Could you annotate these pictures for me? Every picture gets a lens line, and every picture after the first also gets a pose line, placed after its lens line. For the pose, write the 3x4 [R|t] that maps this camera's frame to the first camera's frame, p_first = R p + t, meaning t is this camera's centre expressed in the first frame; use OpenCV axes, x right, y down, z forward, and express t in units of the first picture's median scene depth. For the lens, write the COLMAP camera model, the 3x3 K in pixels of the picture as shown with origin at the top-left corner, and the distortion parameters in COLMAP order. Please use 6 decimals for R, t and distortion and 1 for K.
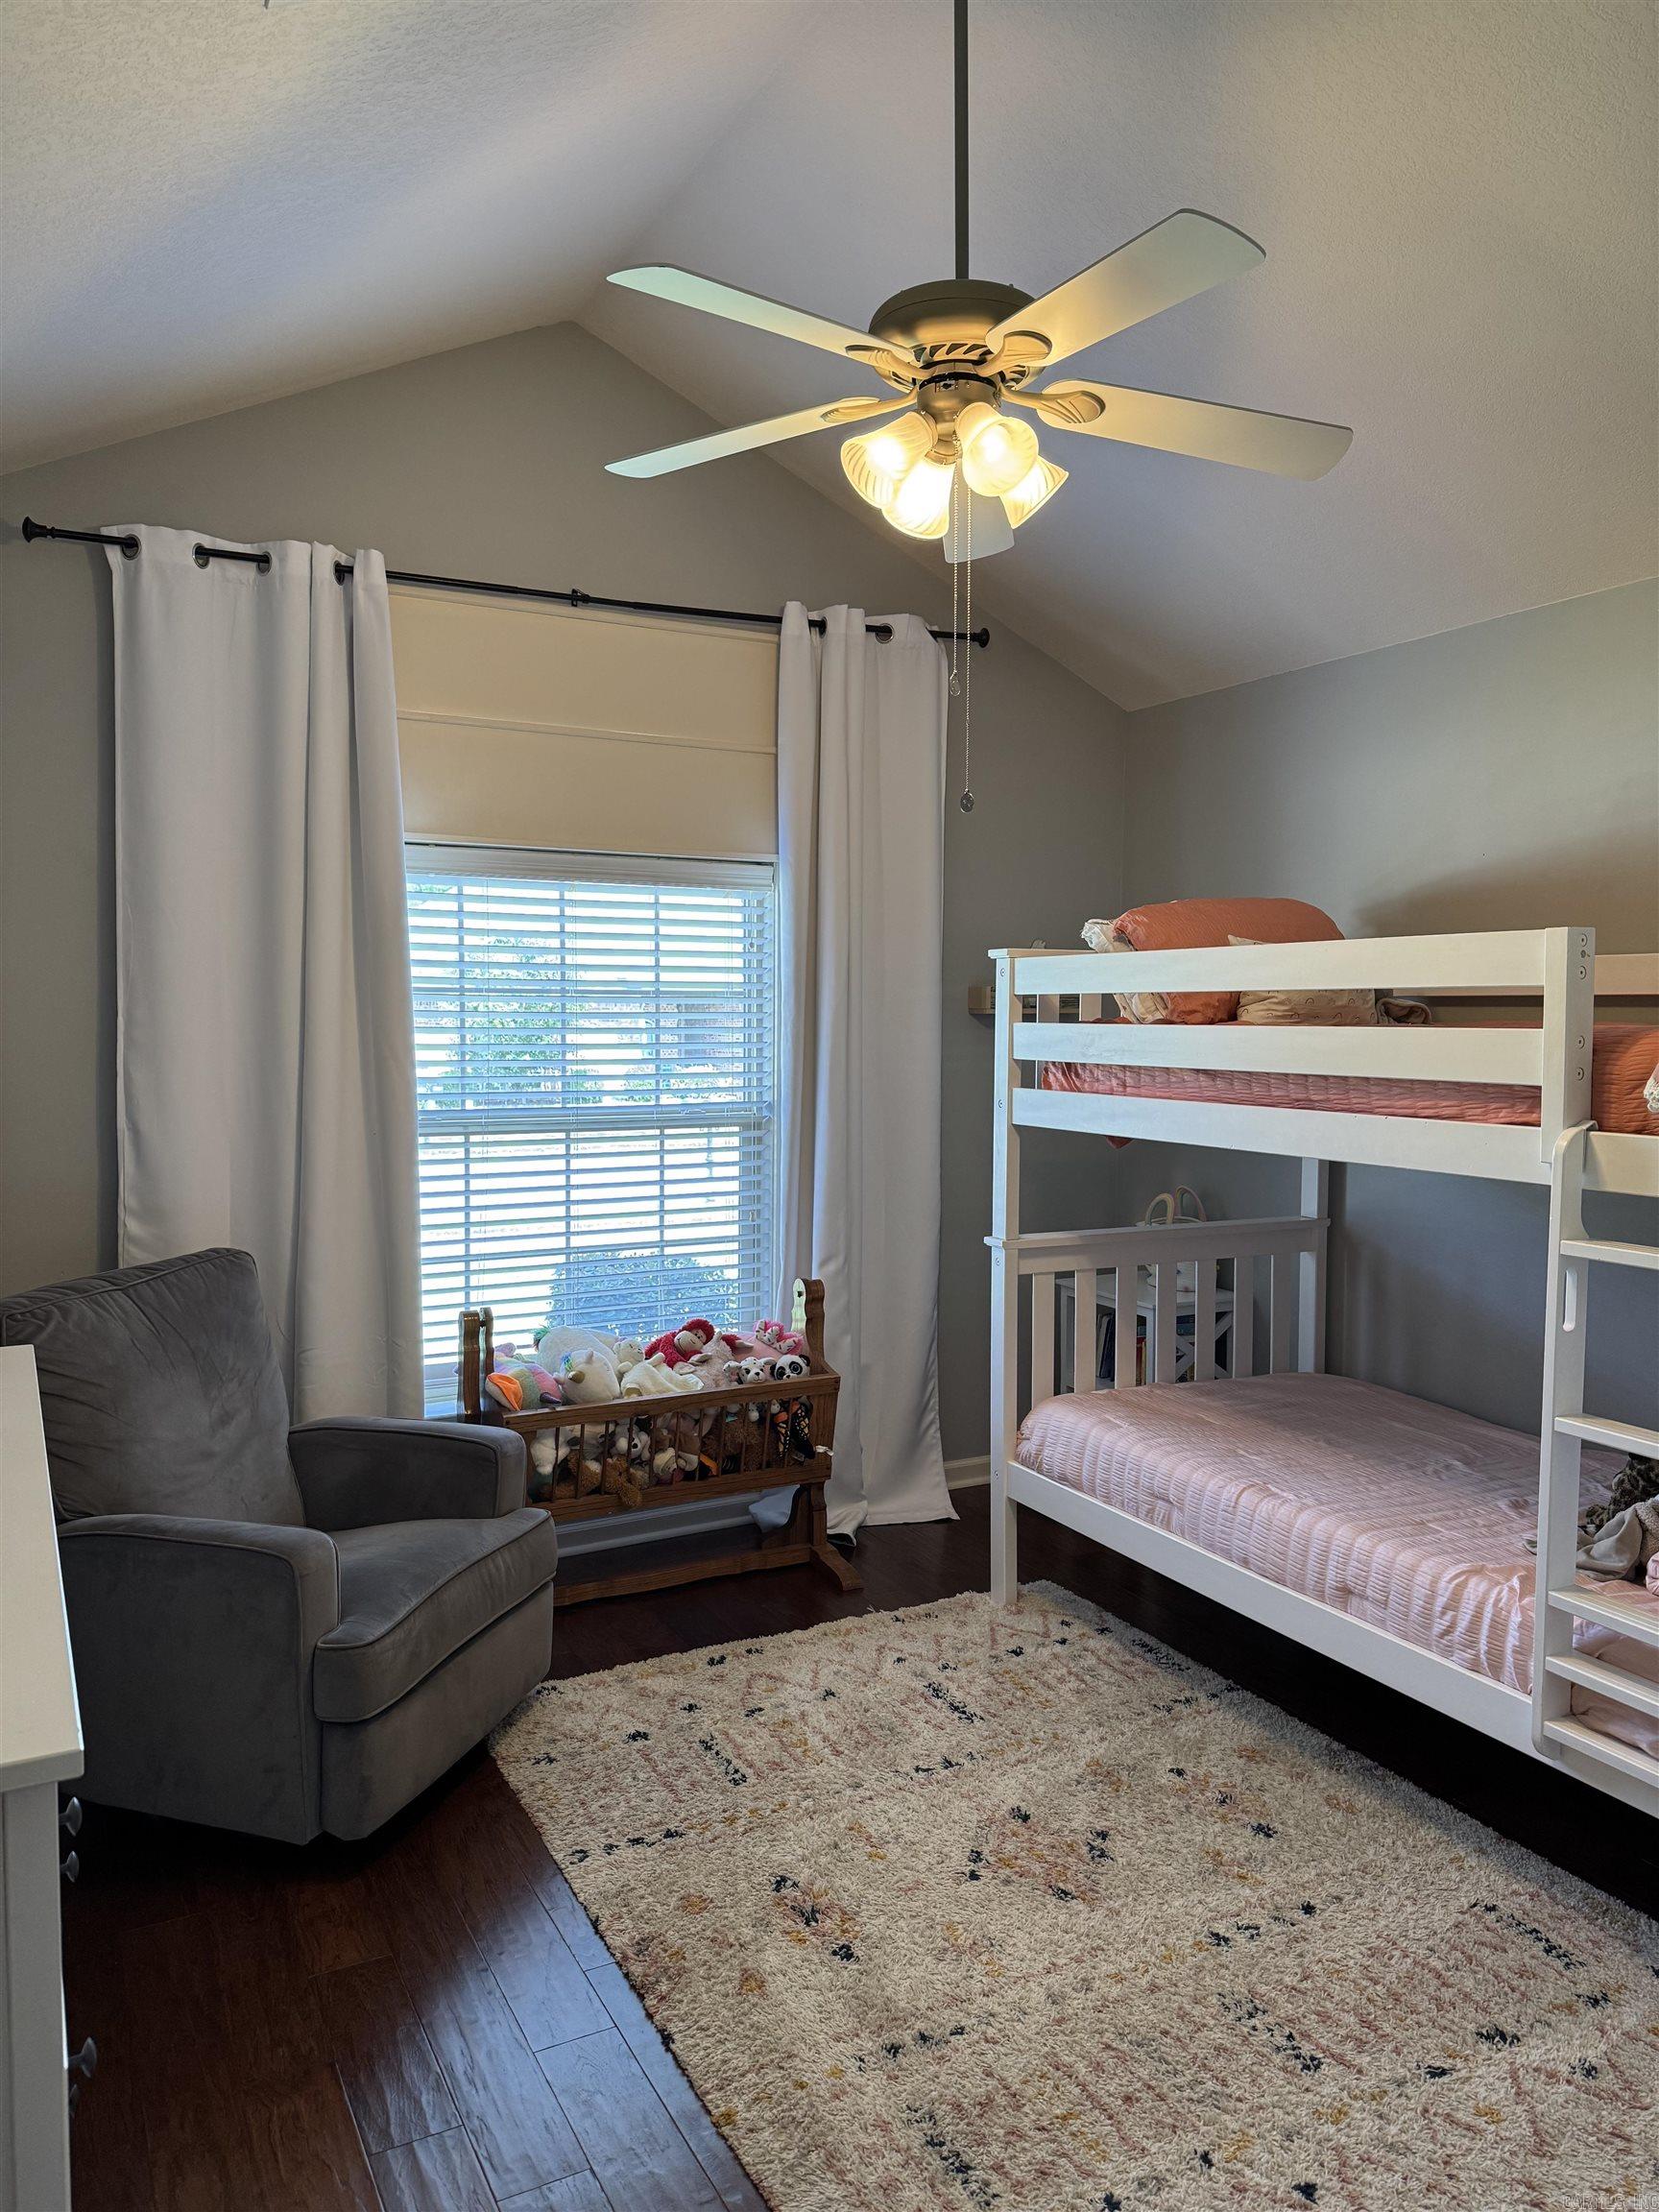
lens RADIAL K [[1558.0, 0, 826.5], [0, 1558.0, 1080.7], [0, 0, 1]] dist [0.071968, -0.093116]
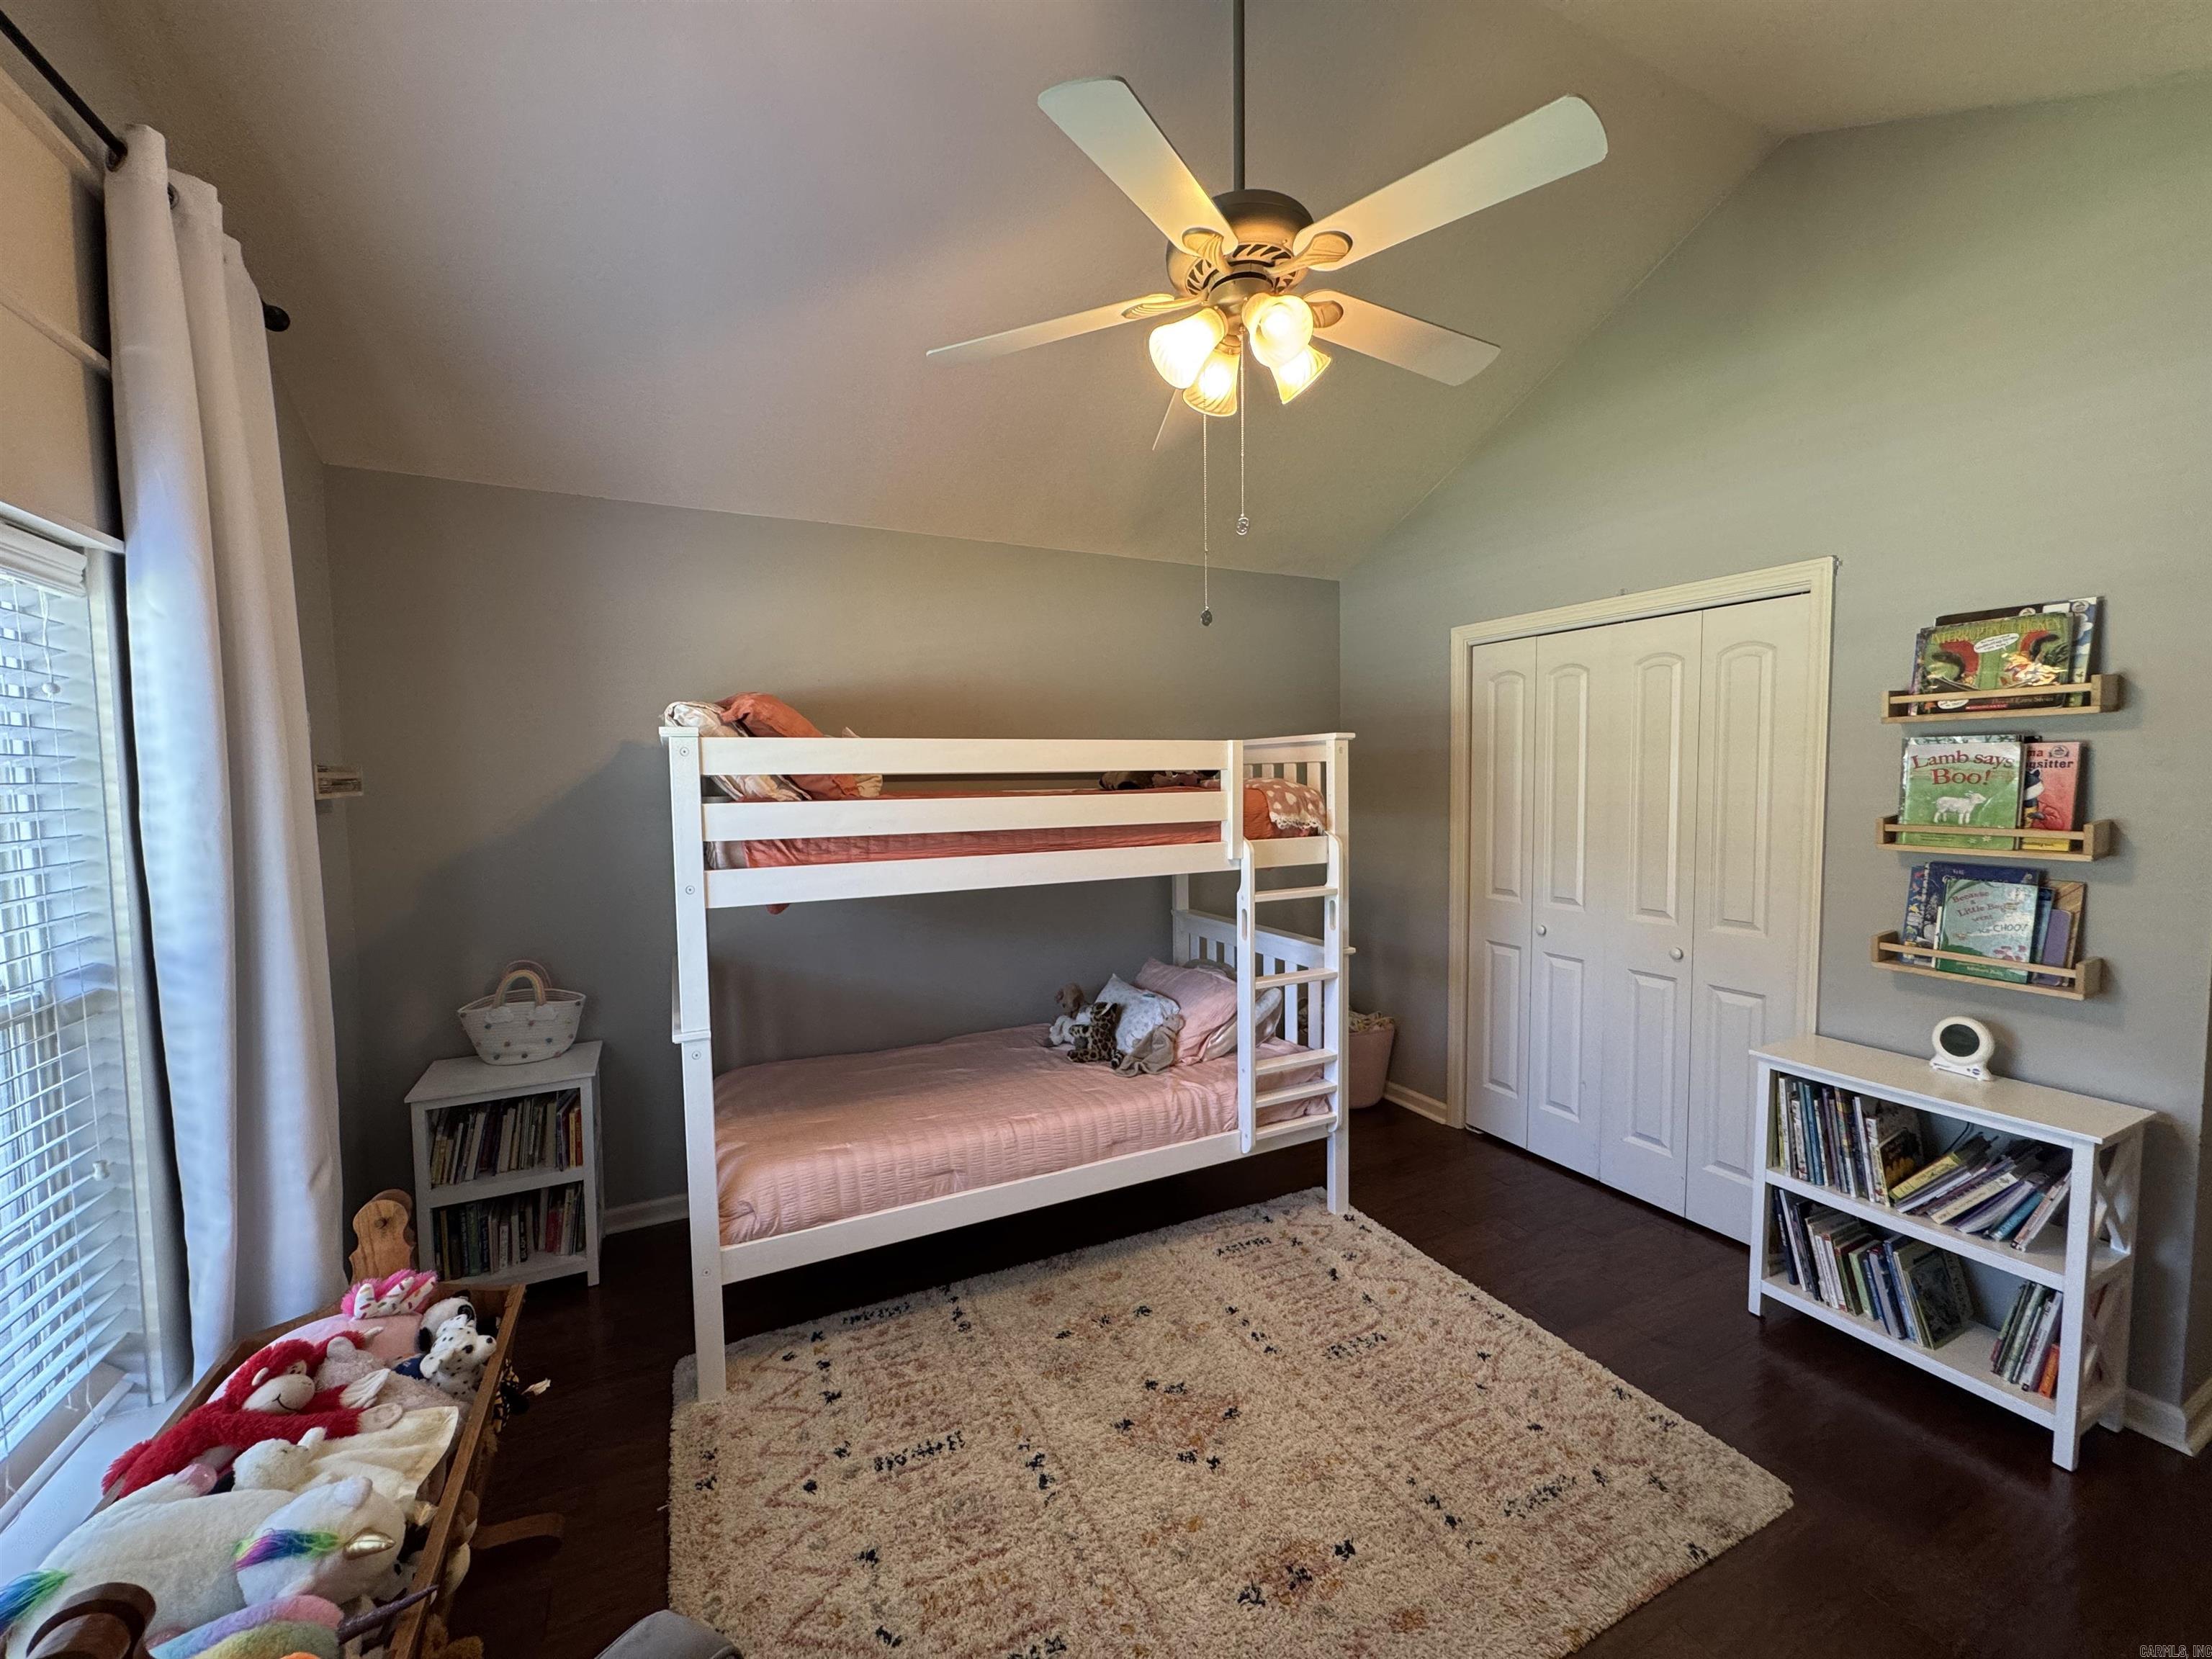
lens RADIAL K [[885.1, 0, 1096.4], [0, 885.1, 829.3], [0, 0, 1]] dist [-0.001495, 0.000649]
pose [[0.024564, -0.066945, 0.997454, -0.543380], [0.058187, 0.996160, 0.065425, -0.056149], [-0.998003, 0.056431, 0.028365, 0.959688]]
